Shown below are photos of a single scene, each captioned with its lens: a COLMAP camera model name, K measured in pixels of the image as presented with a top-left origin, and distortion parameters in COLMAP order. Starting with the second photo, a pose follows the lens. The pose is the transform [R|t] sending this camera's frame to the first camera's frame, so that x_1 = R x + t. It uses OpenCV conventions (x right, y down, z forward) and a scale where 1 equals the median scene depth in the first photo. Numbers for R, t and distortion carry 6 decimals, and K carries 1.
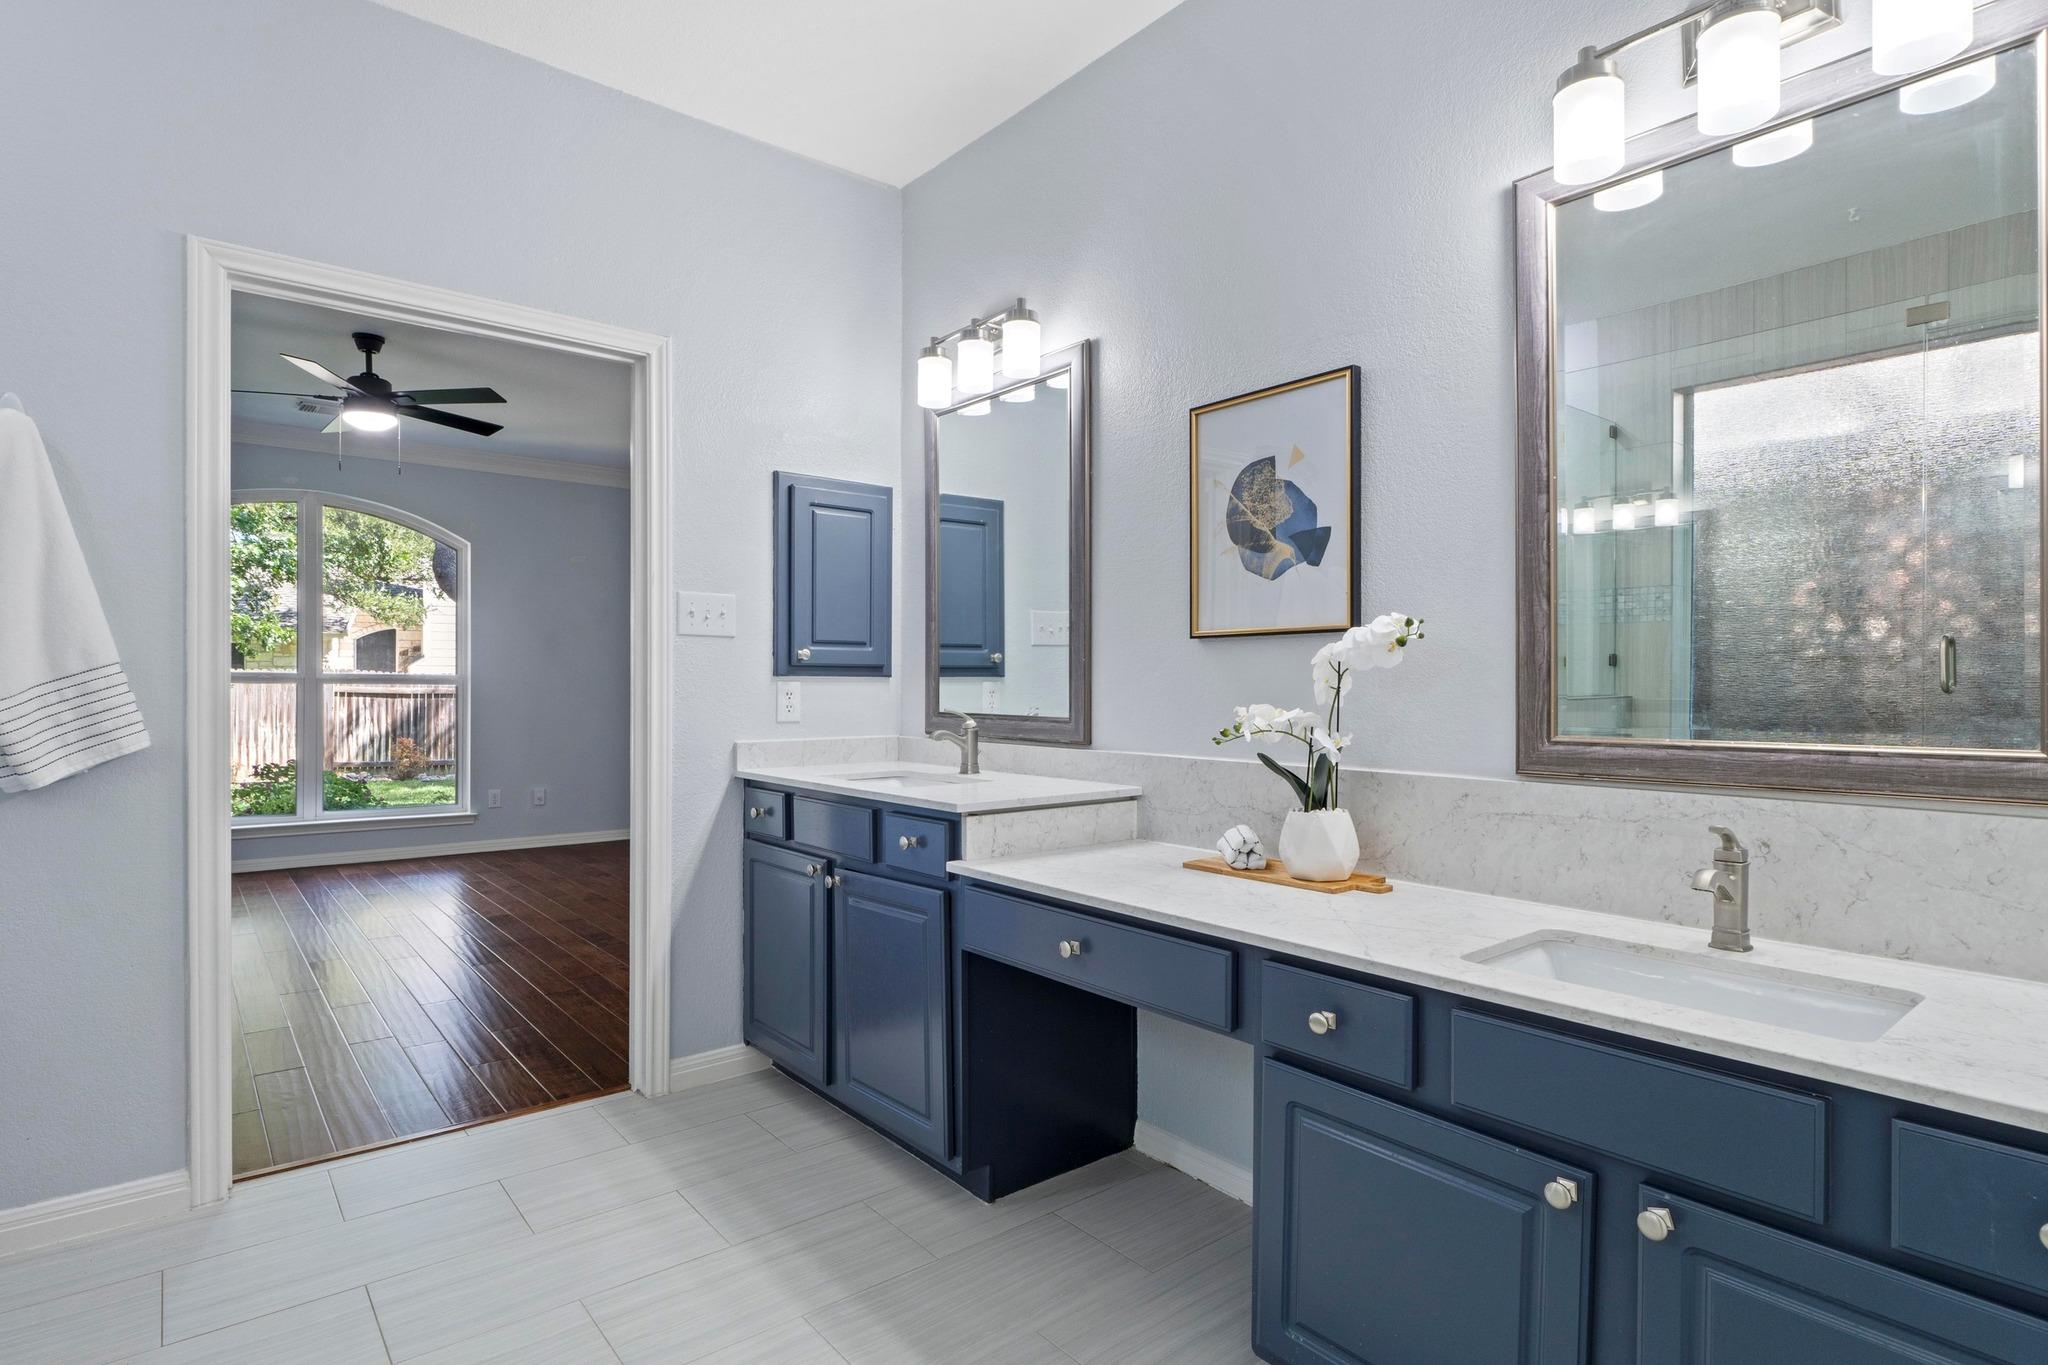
lens RADIAL K [[1032.7, 0, 1024.0], [0, 1032.7, 682.5], [0, 0, 1]] dist [0.000117, 0.000410]
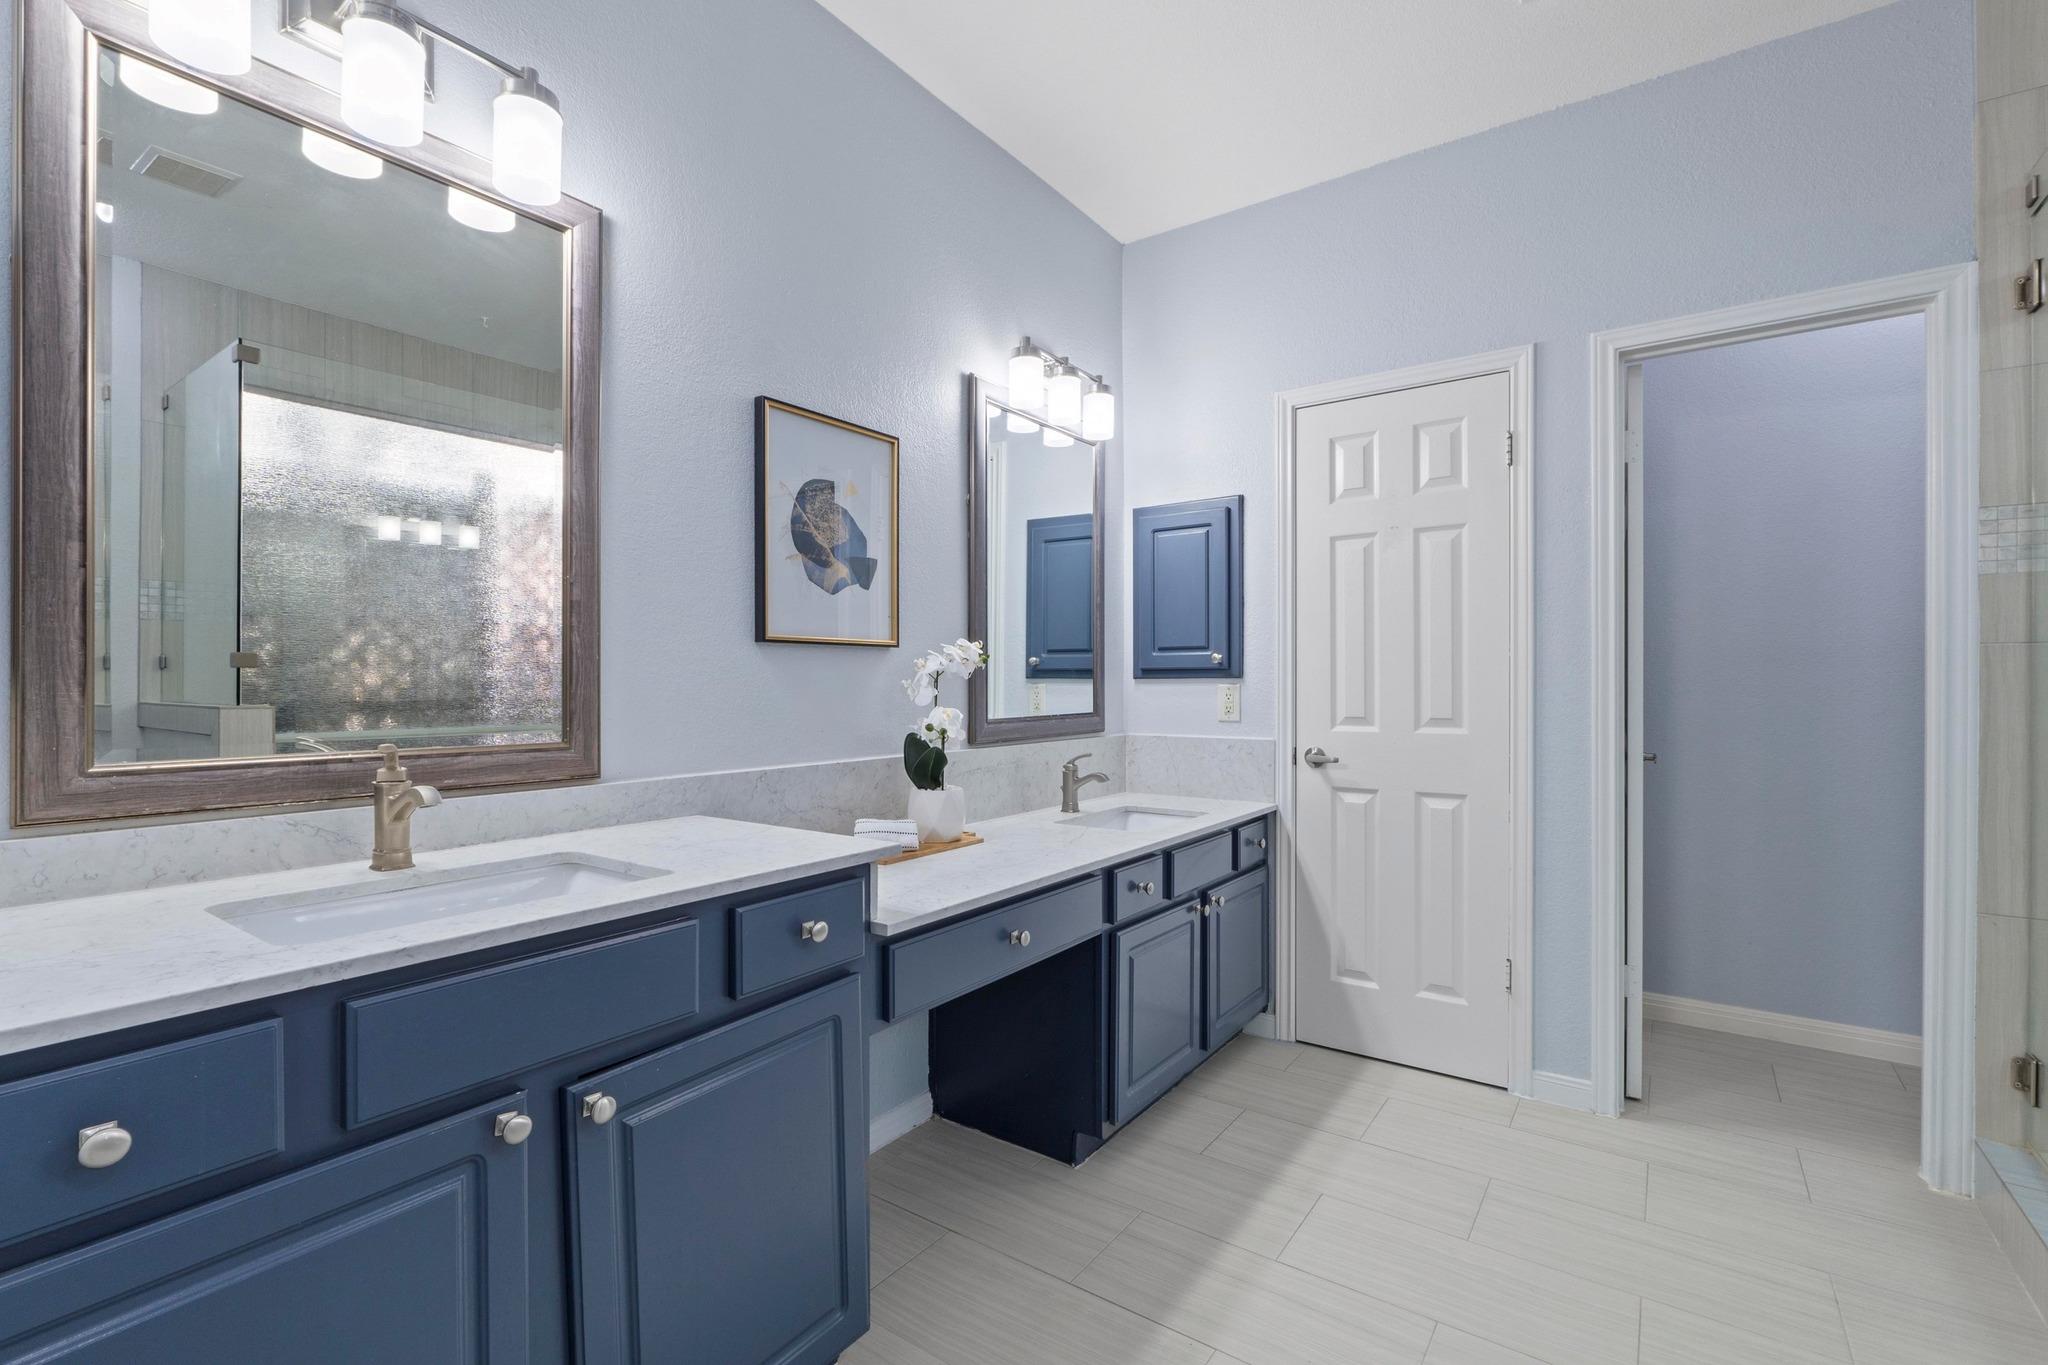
lens RADIAL K [[913.3, 0, 1023.2], [0, 913.3, 673.4], [0, 0, 1]] dist [-0.002444, -0.000357]
pose [[-0.262792, 0.012268, 0.964775, -0.743386], [0.001946, 0.999924, -0.012185, -0.003493], [-0.964851, -0.001324, -0.262796, 1.058662]]
